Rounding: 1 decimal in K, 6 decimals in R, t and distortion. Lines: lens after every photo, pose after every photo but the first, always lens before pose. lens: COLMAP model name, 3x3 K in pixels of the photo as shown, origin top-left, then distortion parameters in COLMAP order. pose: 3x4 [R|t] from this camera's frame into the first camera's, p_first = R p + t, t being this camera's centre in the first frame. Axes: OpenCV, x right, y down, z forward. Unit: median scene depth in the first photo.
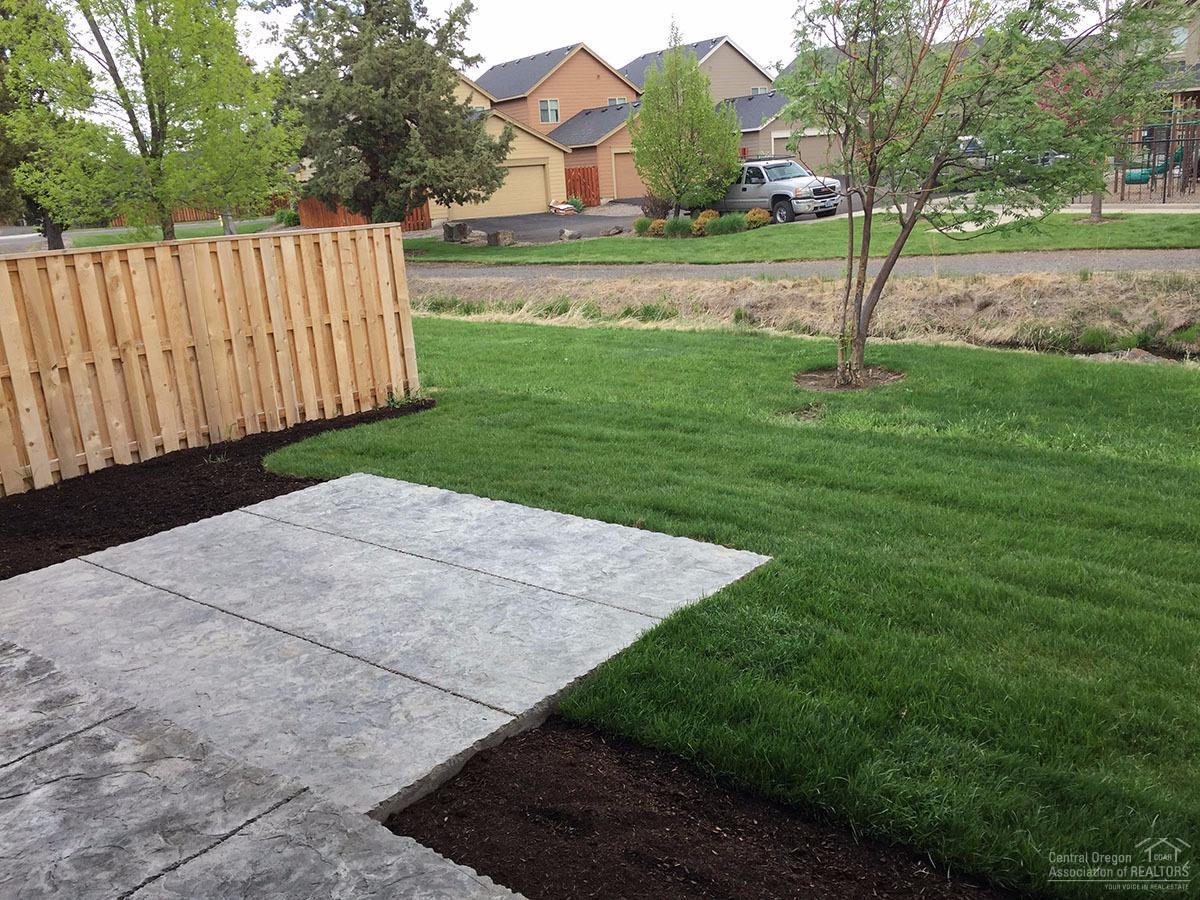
lens RADIAL K [[1021.1, 0, 600.0], [0, 1021.1, 450.0], [0, 0, 1]] dist [0.077788, -0.105585]
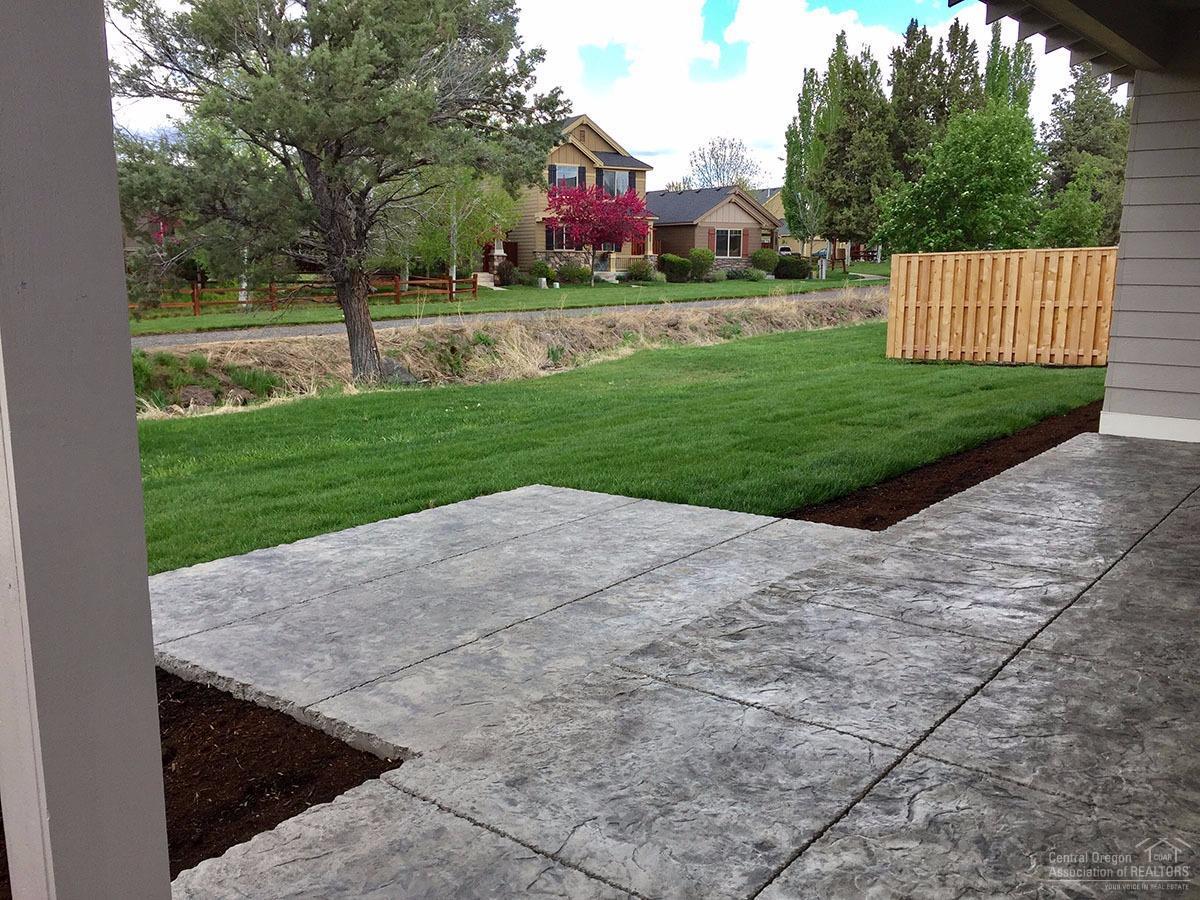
lens RADIAL K [[1021.1, 0, 600.0], [0, 1021.1, 450.0], [0, 0, 1]] dist [0.077788, -0.105585]
pose [[0.018527, -0.120188, 0.992578, -1.213387], [0.259075, 0.959419, 0.111337, -0.072237], [-0.965679, 0.255090, 0.048913, 0.846635]]
